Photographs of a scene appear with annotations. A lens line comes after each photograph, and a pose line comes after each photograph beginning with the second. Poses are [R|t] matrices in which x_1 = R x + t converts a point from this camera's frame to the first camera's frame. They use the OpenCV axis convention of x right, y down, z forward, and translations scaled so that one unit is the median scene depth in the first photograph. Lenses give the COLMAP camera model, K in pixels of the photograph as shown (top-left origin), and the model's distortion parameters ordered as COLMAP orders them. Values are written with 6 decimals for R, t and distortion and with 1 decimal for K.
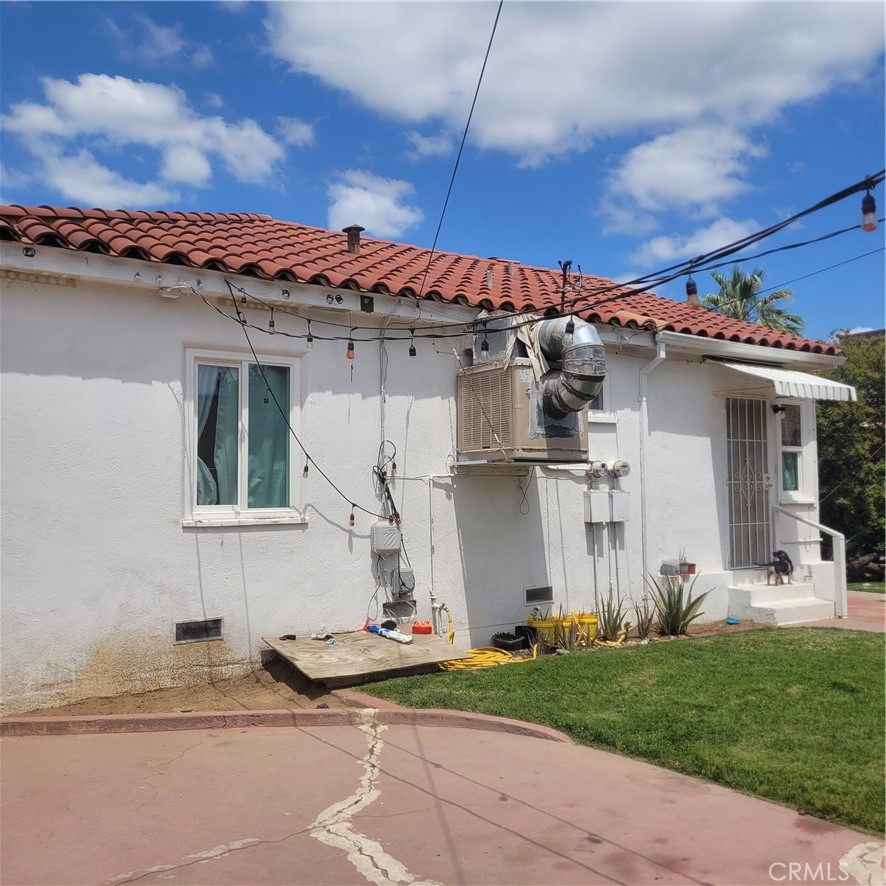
lens RADIAL K [[875.4, 0, 443.0], [0, 875.4, 443.0], [0, 0, 1]] dist [0.015300, -0.002477]
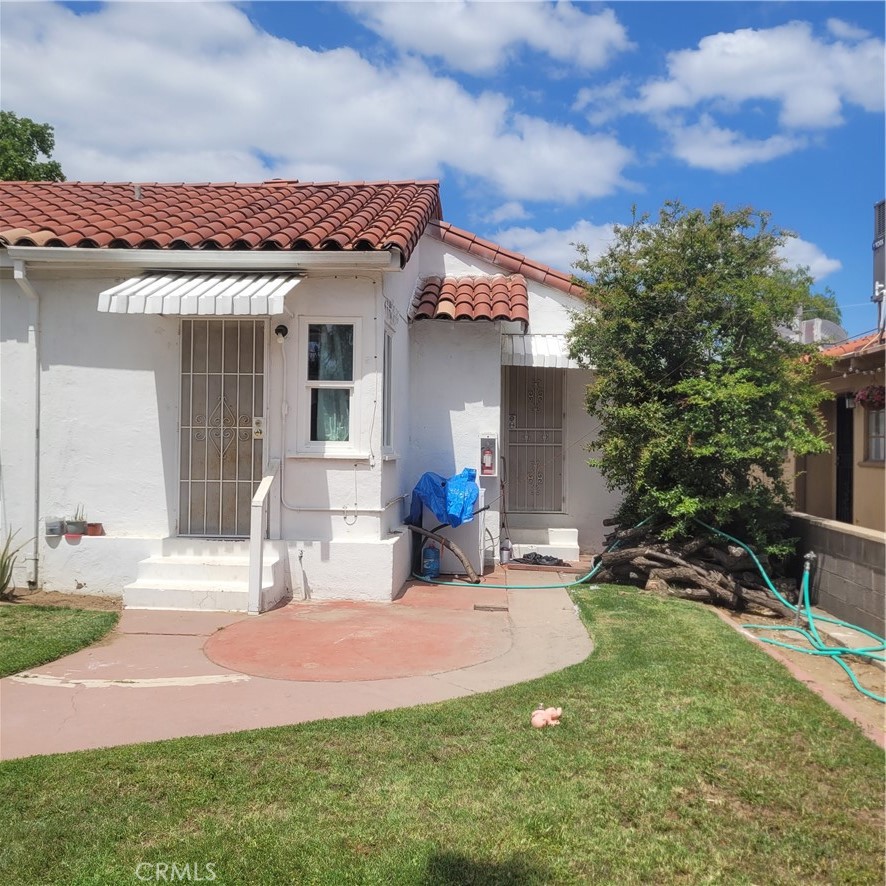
lens RADIAL K [[898.2, 0, 471.7], [0, 898.2, 448.3], [0, 0, 1]] dist [0.043323, -0.012377]
pose [[0.789487, 0.016040, -0.613558, 0.944187], [0.011030, 0.999126, 0.040312, 0.030659], [0.613668, -0.038594, 0.788620, 0.468567]]
